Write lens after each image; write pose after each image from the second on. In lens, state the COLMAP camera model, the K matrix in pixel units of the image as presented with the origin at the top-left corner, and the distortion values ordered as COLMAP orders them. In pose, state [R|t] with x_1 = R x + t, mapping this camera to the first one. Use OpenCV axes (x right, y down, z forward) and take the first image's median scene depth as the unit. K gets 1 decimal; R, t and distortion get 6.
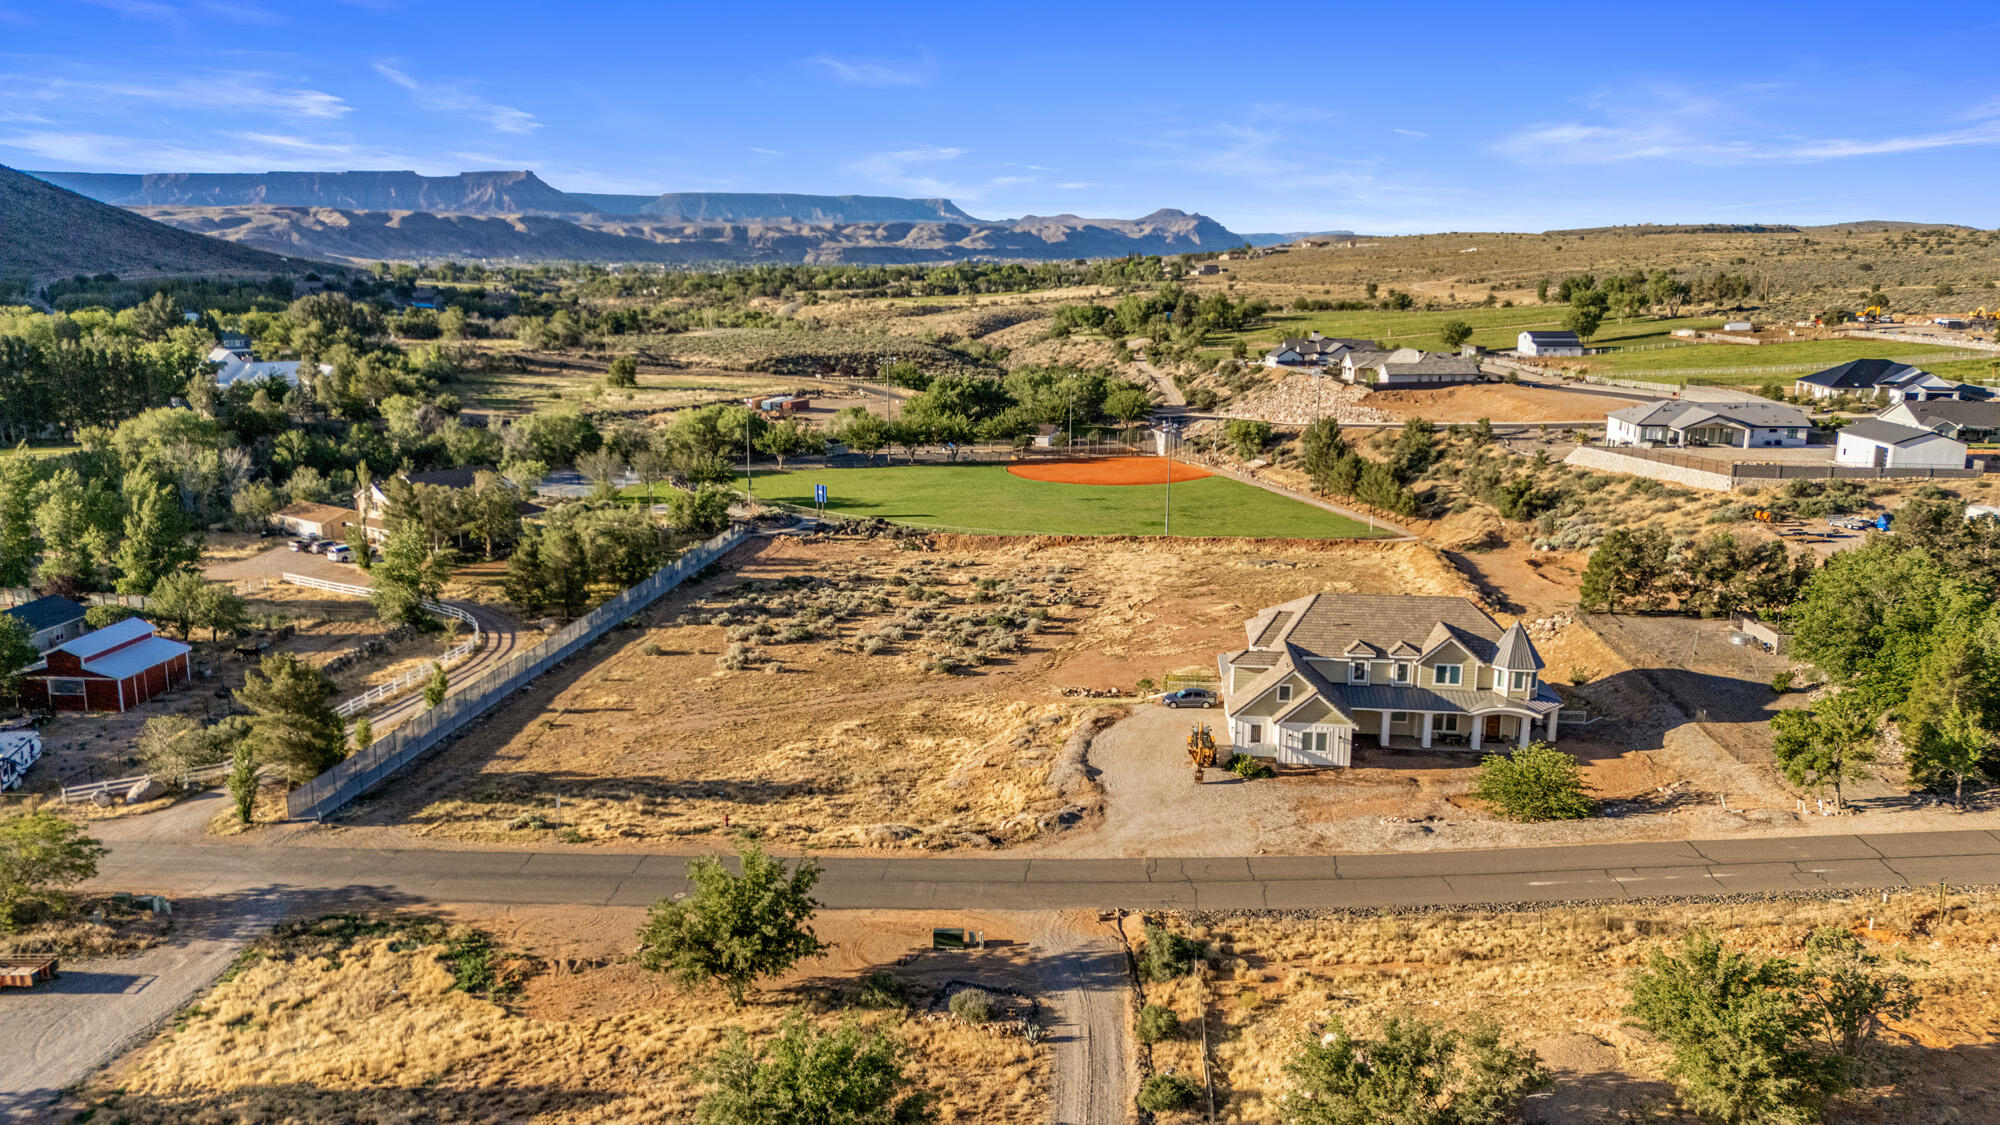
lens RADIAL K [[1456.5, 0, 1003.8], [0, 1456.5, 590.7], [0, 0, 1]] dist [0.092031, -0.103690]
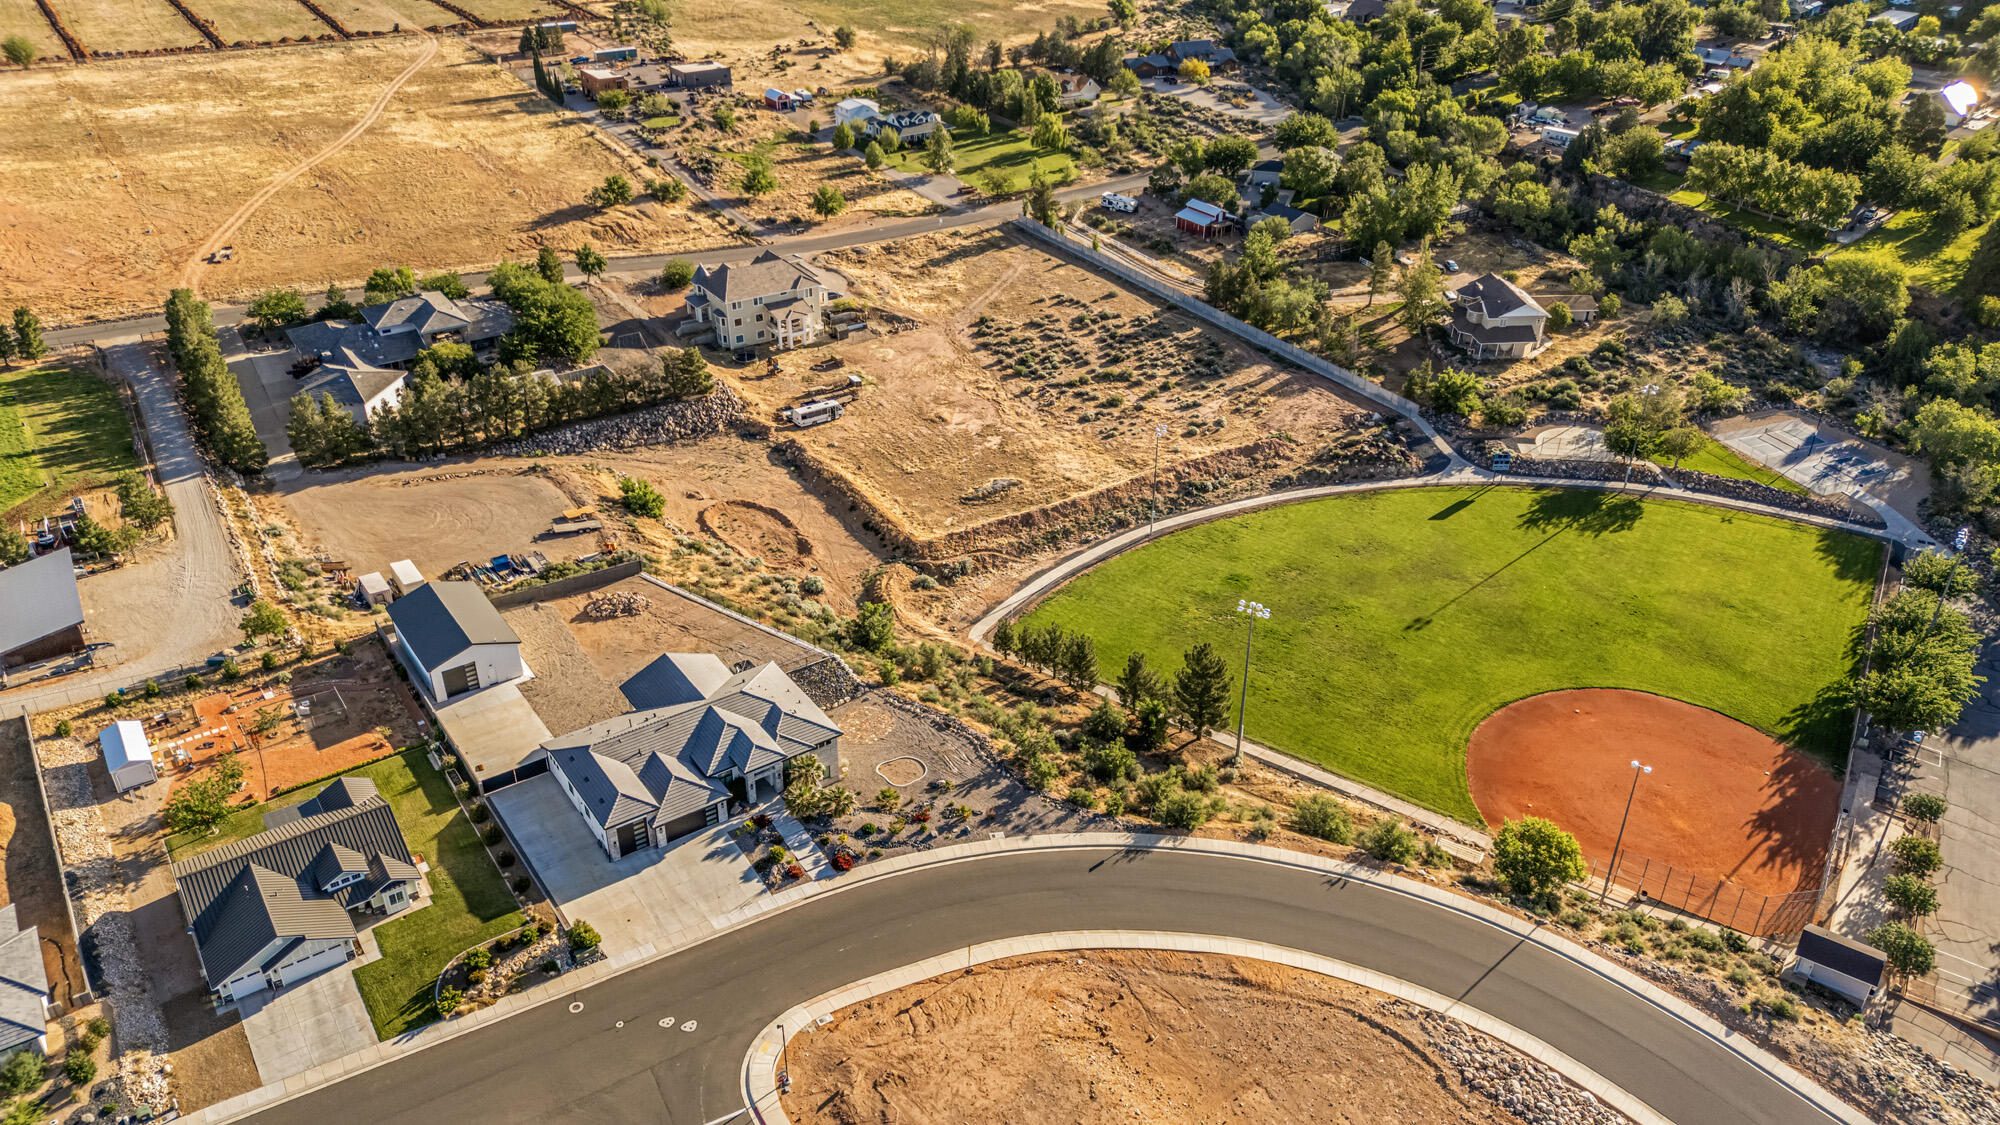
lens RADIAL K [[1470.1, 0, 1006.3], [0, 1470.1, 577.8], [0, 0, 1]] dist [0.087087, -0.094203]
pose [[-0.769366, 0.313033, -0.556853, 1.160304], [-0.165416, 0.744350, 0.646978, -0.984952], [0.617019, 0.589875, -0.520897, 2.263503]]
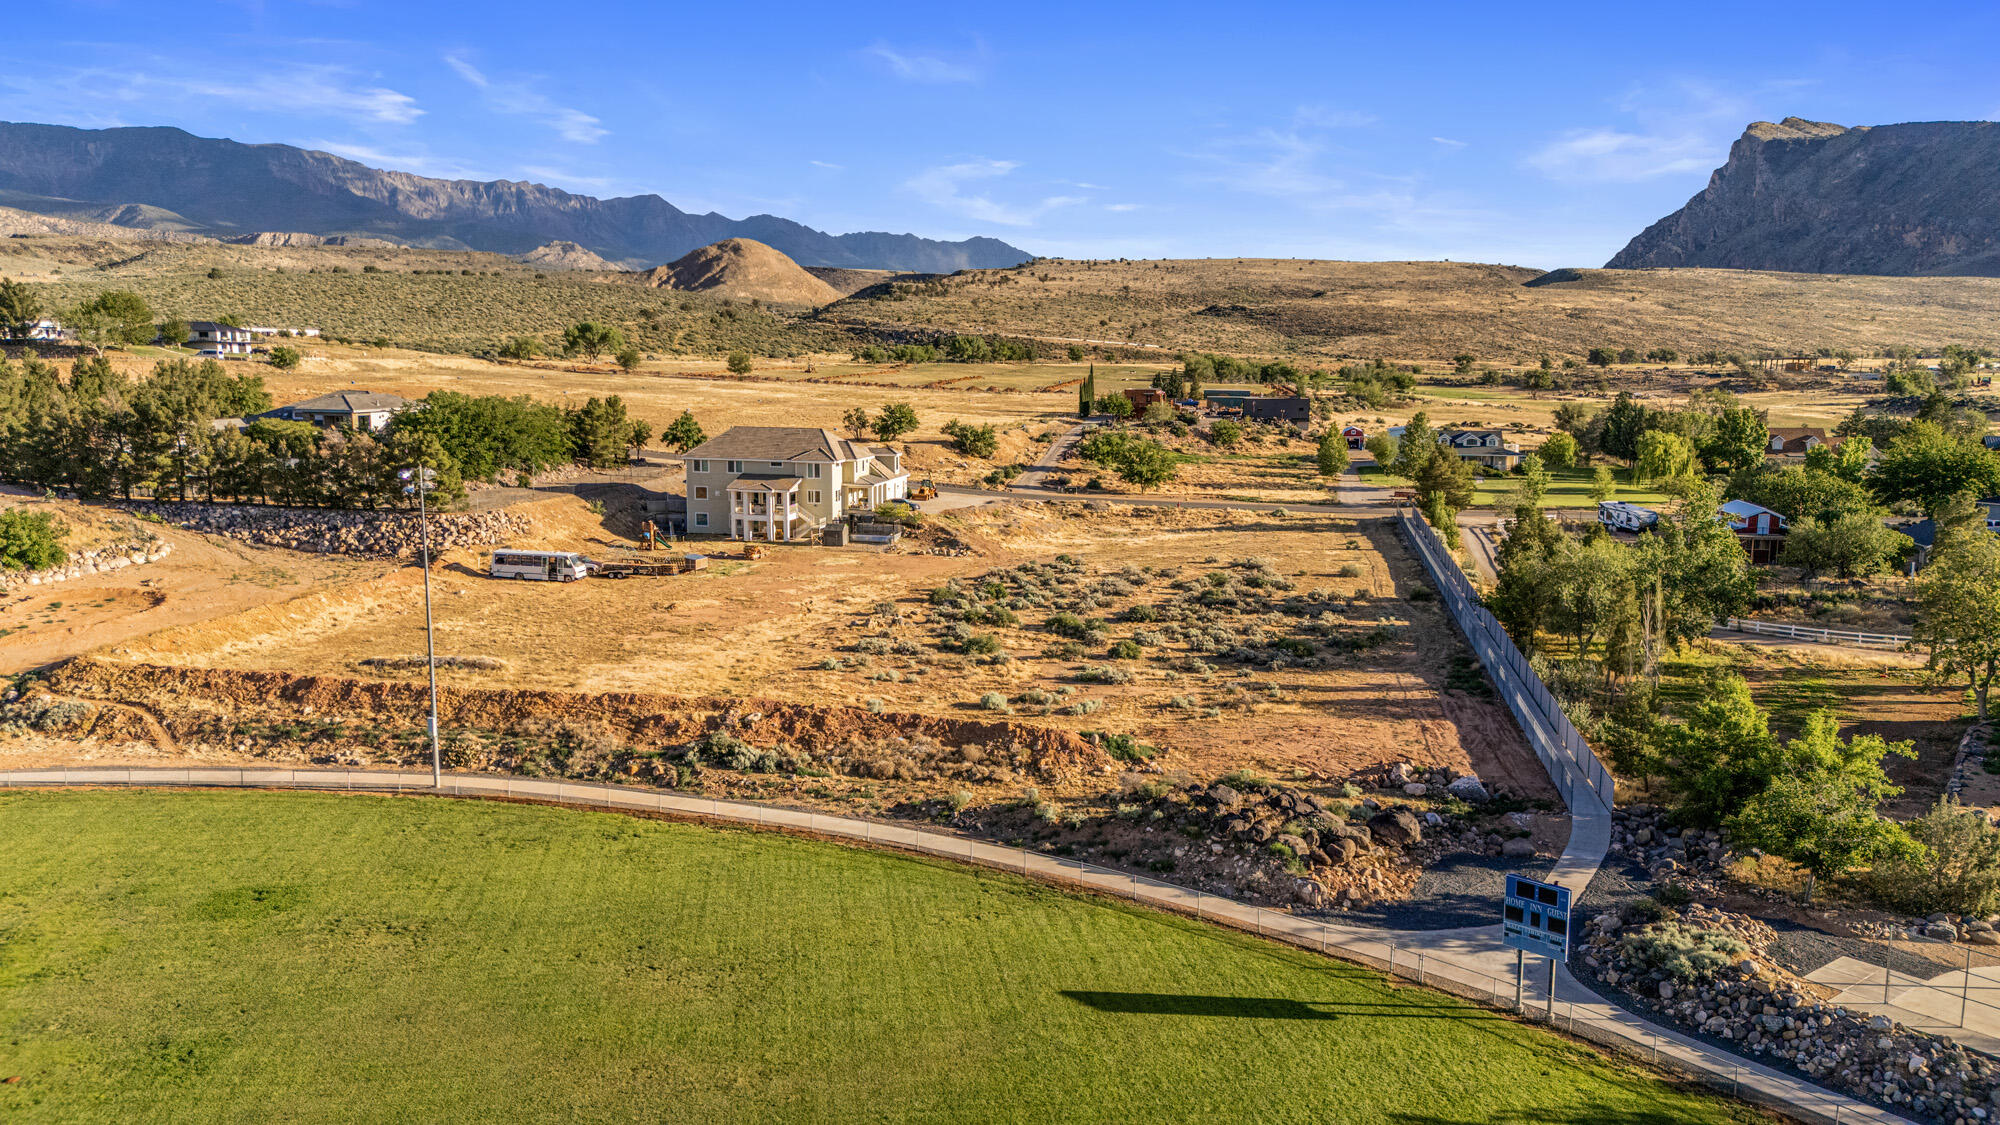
lens RADIAL K [[1466.5, 0, 1001.7], [0, 1466.5, 567.9], [0, 0, 1]] dist [0.096077, -0.121045]
pose [[-0.994255, -0.034701, 0.101255, -0.102994], [0.004621, 0.931191, 0.364503, -0.342201], [-0.106936, 0.362877, -0.925681, 2.016063]]
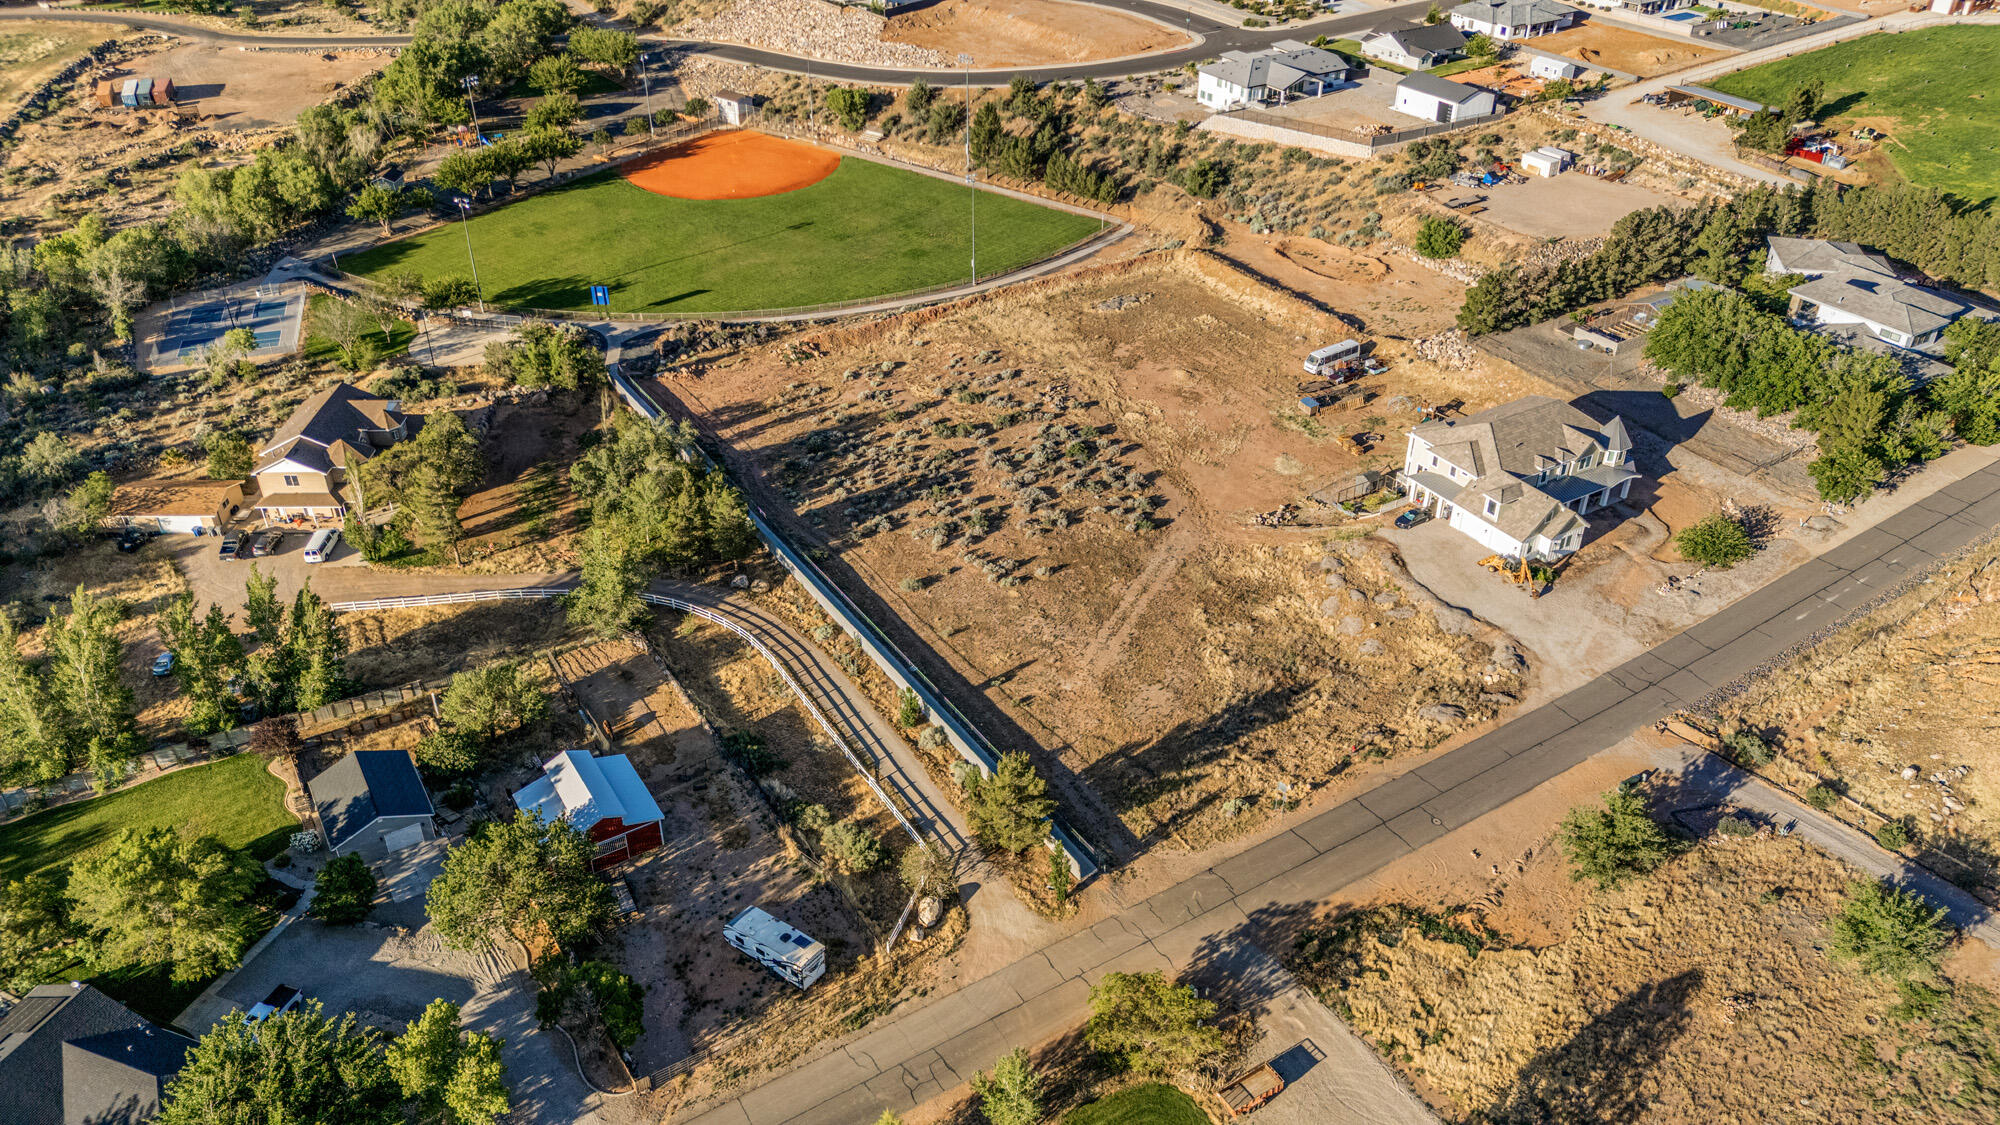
lens RADIAL K [[1470.1, 0, 1006.3], [0, 1470.1, 577.8], [0, 0, 1]] dist [0.087087, -0.094203]
pose [[0.804199, -0.329071, 0.494952, -0.749708], [0.135611, 0.912370, 0.386253, -0.391922], [-0.578683, -0.243503, 0.778352, 0.110421]]
